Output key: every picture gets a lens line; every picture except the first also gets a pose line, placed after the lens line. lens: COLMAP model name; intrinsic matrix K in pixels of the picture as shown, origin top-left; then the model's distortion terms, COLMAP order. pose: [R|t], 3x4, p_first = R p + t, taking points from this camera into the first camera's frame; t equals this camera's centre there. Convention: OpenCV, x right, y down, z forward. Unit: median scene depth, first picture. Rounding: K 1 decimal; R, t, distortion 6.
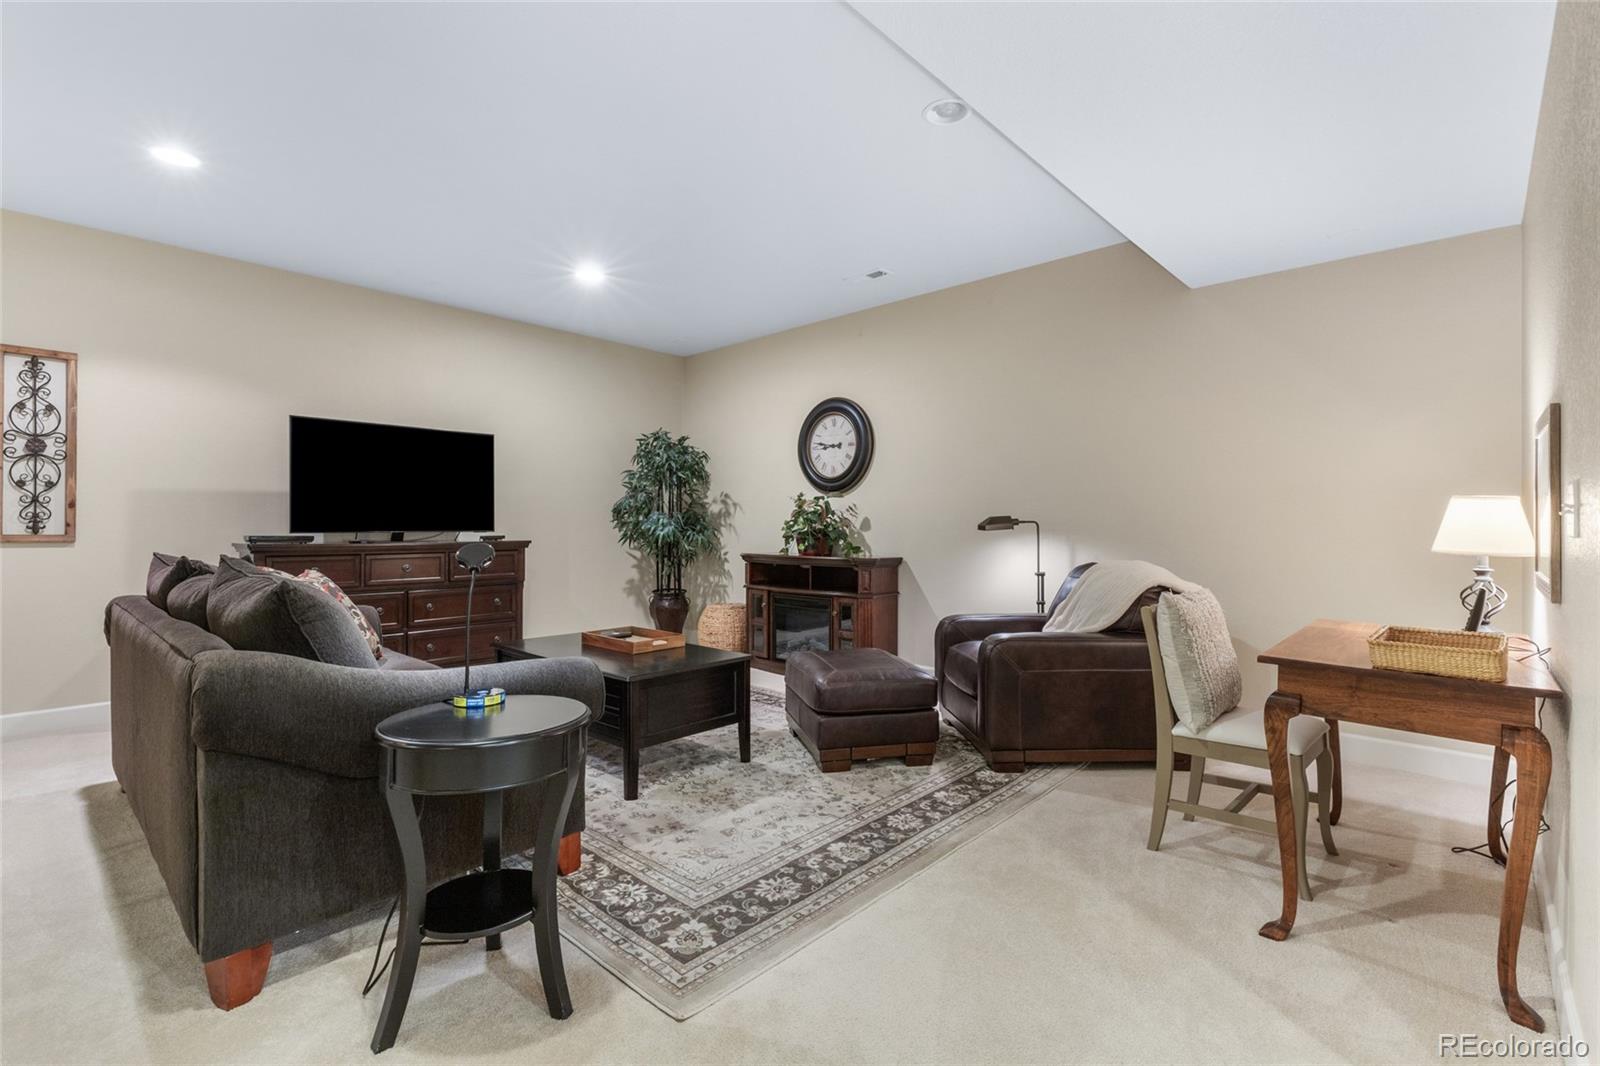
lens RADIAL K [[729.1, 0, 799.0], [0, 729.1, 527.1], [0, 0, 1]] dist [0.002907, -0.001300]
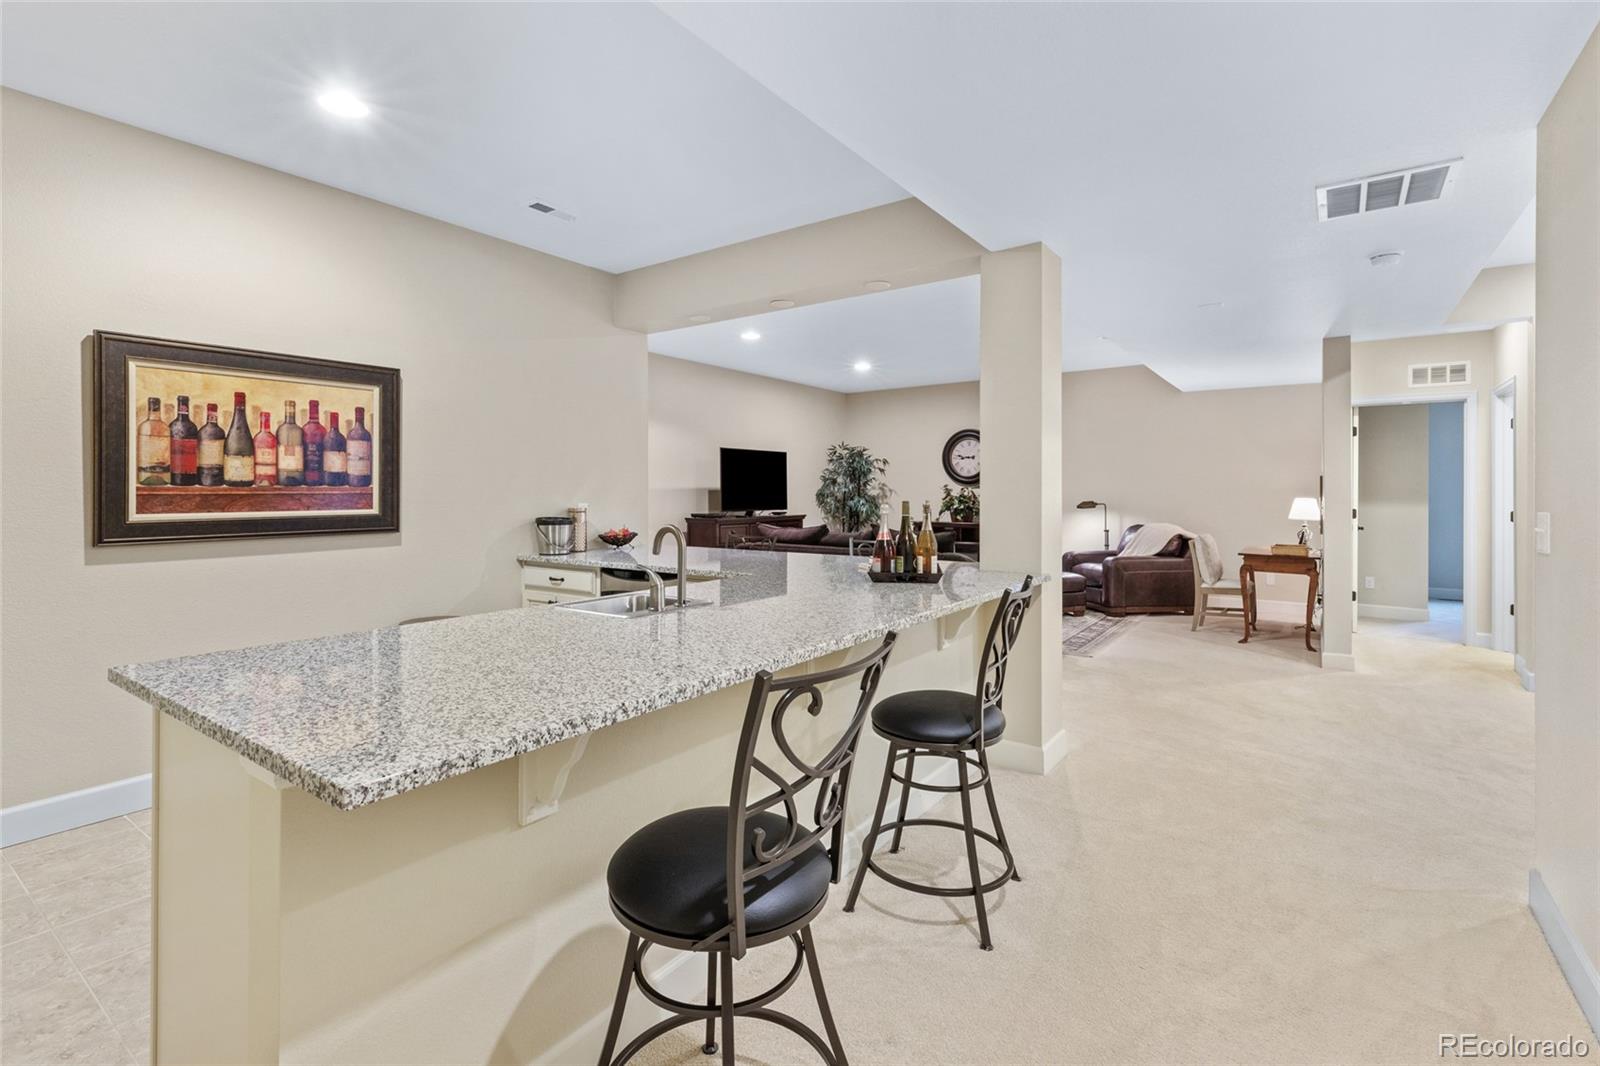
lens RADIAL K [[729.1, 0, 807.3], [0, 729.1, 501.5], [0, 0, 1]] dist [0.002907, -0.001300]
pose [[0.990912, -0.003722, 0.134457, -0.860493], [0.002421, 0.999949, 0.009831, -0.041416], [-0.134487, -0.009416, 0.990871, -0.980730]]
